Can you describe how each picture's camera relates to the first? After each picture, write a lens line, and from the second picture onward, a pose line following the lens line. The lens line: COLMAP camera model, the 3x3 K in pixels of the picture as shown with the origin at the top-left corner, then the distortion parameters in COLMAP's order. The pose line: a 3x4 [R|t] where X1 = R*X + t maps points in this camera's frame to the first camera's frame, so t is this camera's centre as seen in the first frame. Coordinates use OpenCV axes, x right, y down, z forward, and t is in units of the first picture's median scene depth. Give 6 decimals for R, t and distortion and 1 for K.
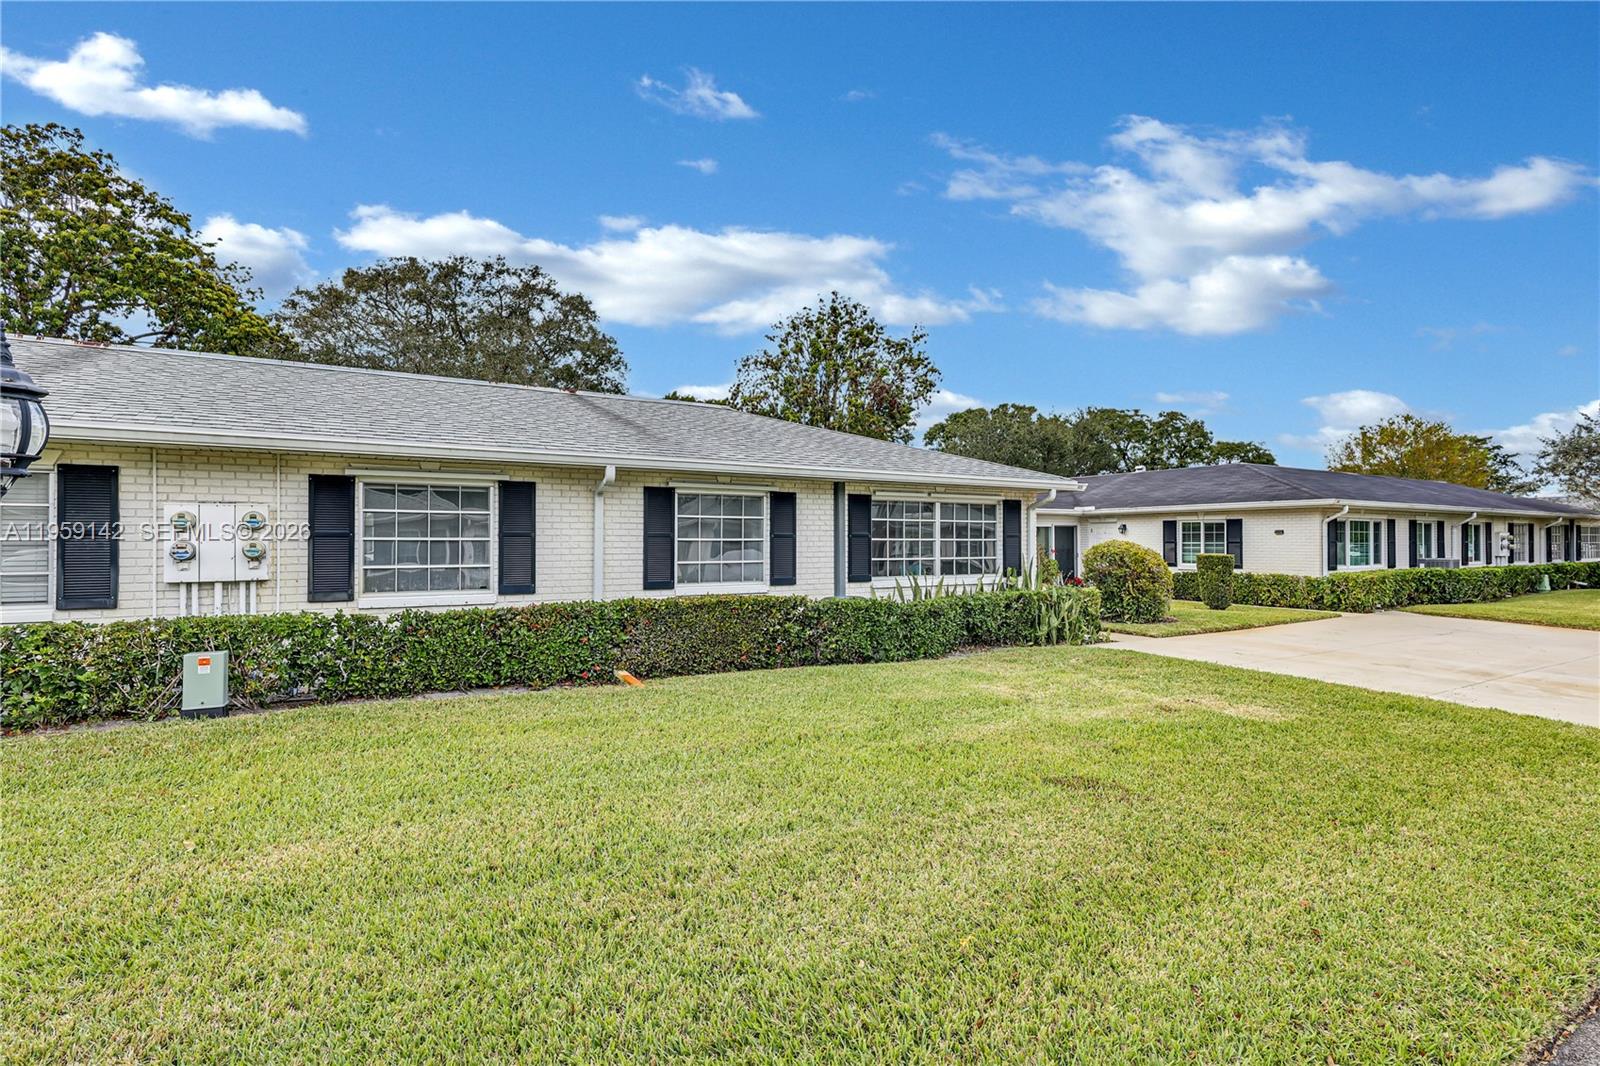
lens RADIAL K [[755.6, 0, 800.0], [0, 755.6, 533.0], [0, 0, 1]] dist [0.010020, 0.000044]
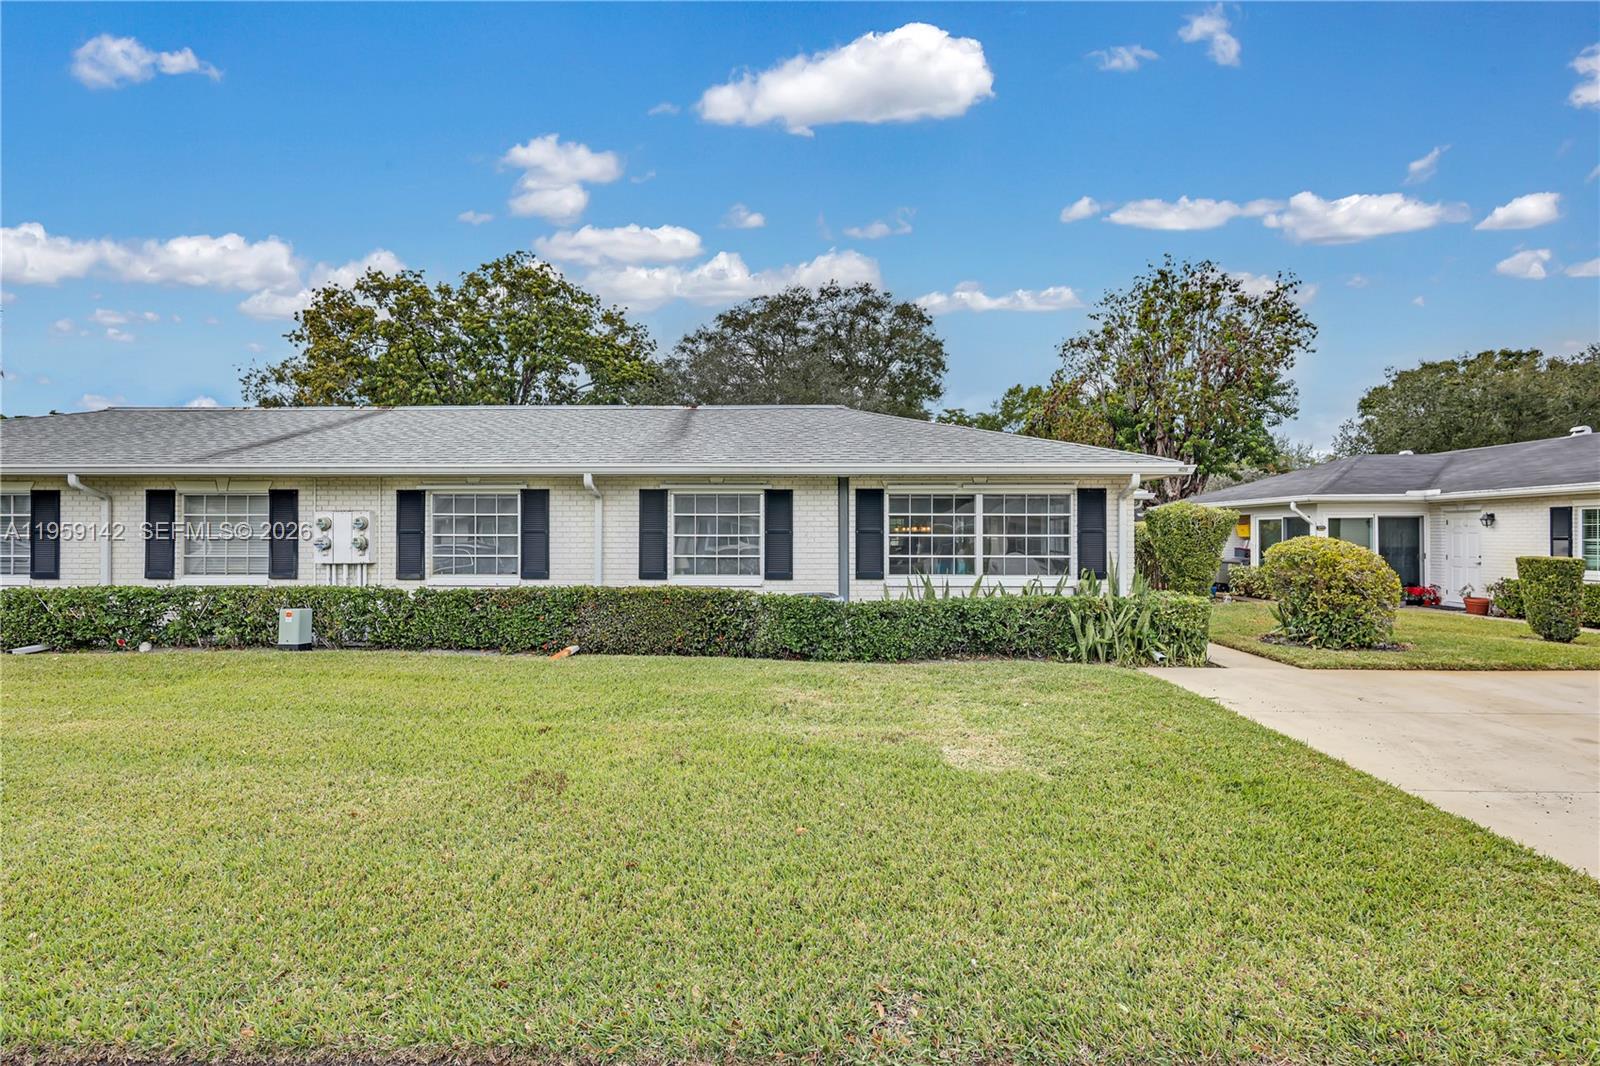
lens RADIAL K [[744.0, 0, 800.0], [0, 744.0, 533.0], [0, 0, 1]] dist [0.002529, -0.000451]
pose [[0.850853, -0.000751, -0.525404, 0.539003], [0.004786, 0.999969, 0.006321, -0.001212], [0.525382, -0.007893, 0.850830, 0.149937]]
